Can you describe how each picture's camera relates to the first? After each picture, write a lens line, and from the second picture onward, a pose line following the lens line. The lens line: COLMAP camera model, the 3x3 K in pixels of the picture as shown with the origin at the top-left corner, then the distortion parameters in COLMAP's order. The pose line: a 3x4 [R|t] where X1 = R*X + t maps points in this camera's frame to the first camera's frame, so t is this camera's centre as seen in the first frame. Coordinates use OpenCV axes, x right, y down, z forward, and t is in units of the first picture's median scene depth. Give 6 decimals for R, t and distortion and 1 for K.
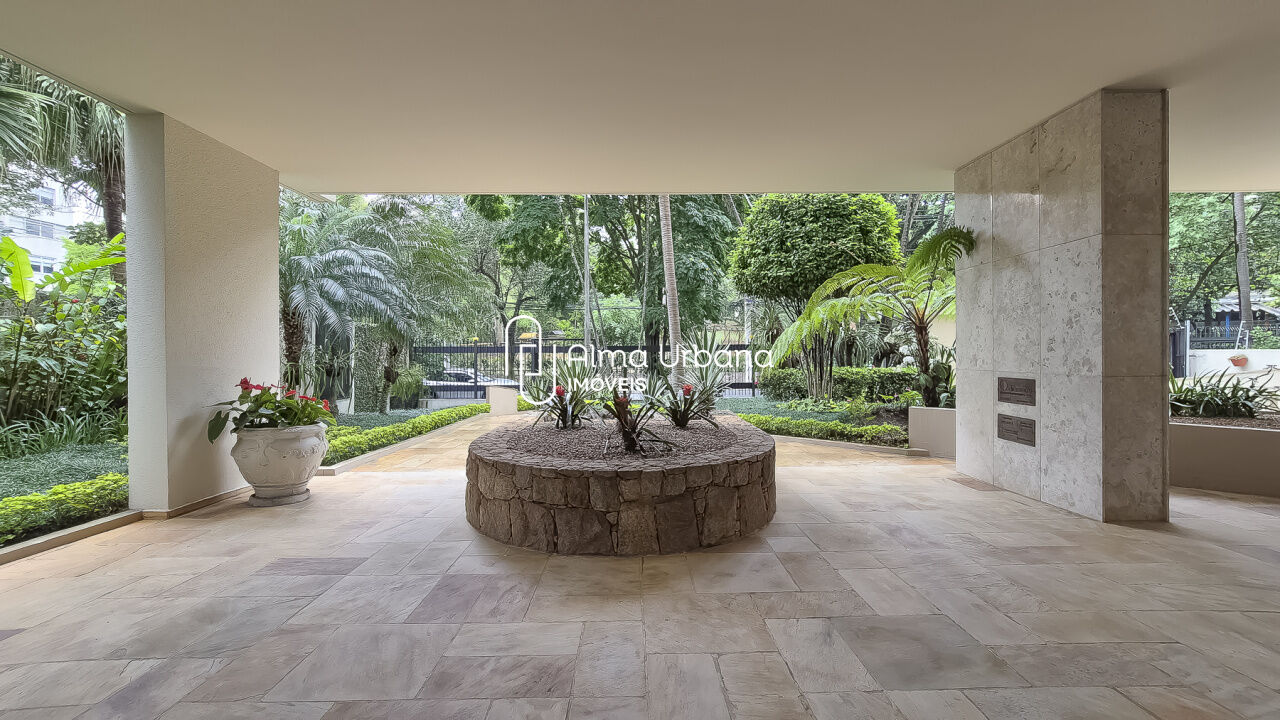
lens RADIAL K [[522.9, 0, 641.5], [0, 522.9, 354.4], [0, 0, 1]] dist [0.004678, 0.003060]
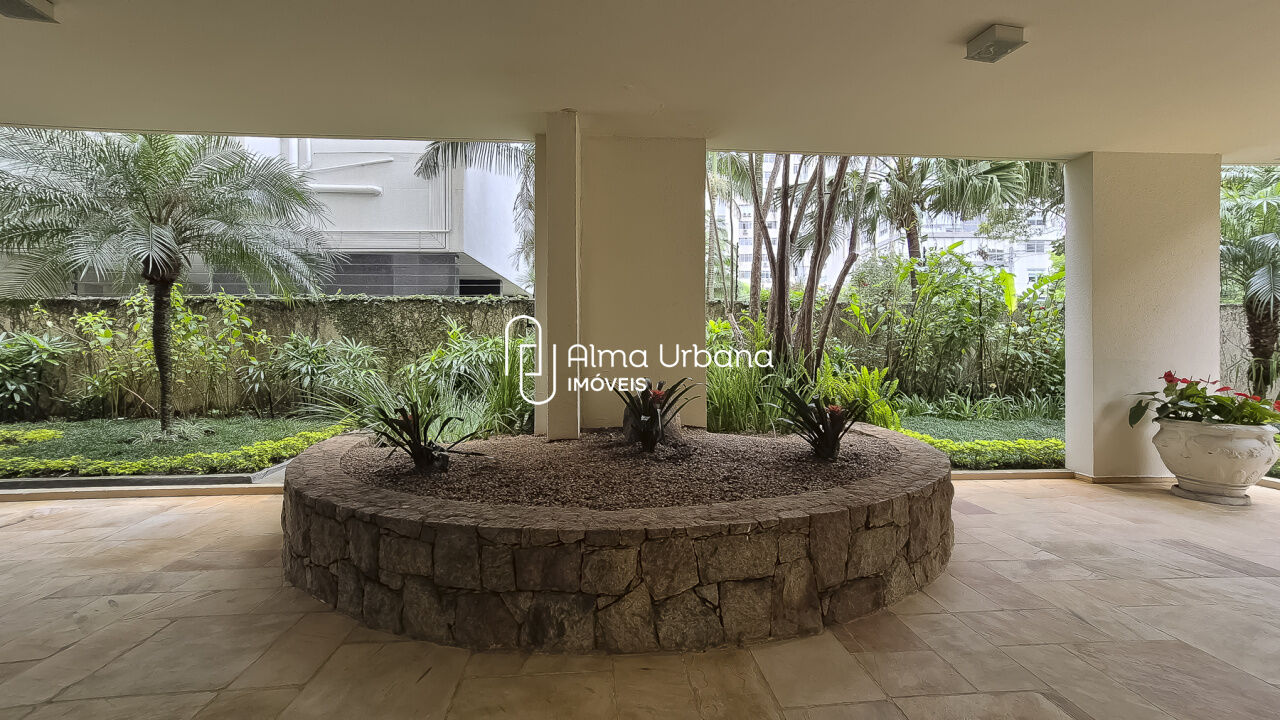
lens RADIAL K [[522.9, 0, 636.8], [0, 522.9, 353.5], [0, 0, 1]] dist [0.004678, 0.003060]
pose [[0.069740, 0.006382, -0.997545, 0.214915], [0.002688, 0.999975, 0.006586, 0.000524], [0.997562, -0.003140, 0.069721, -0.125491]]
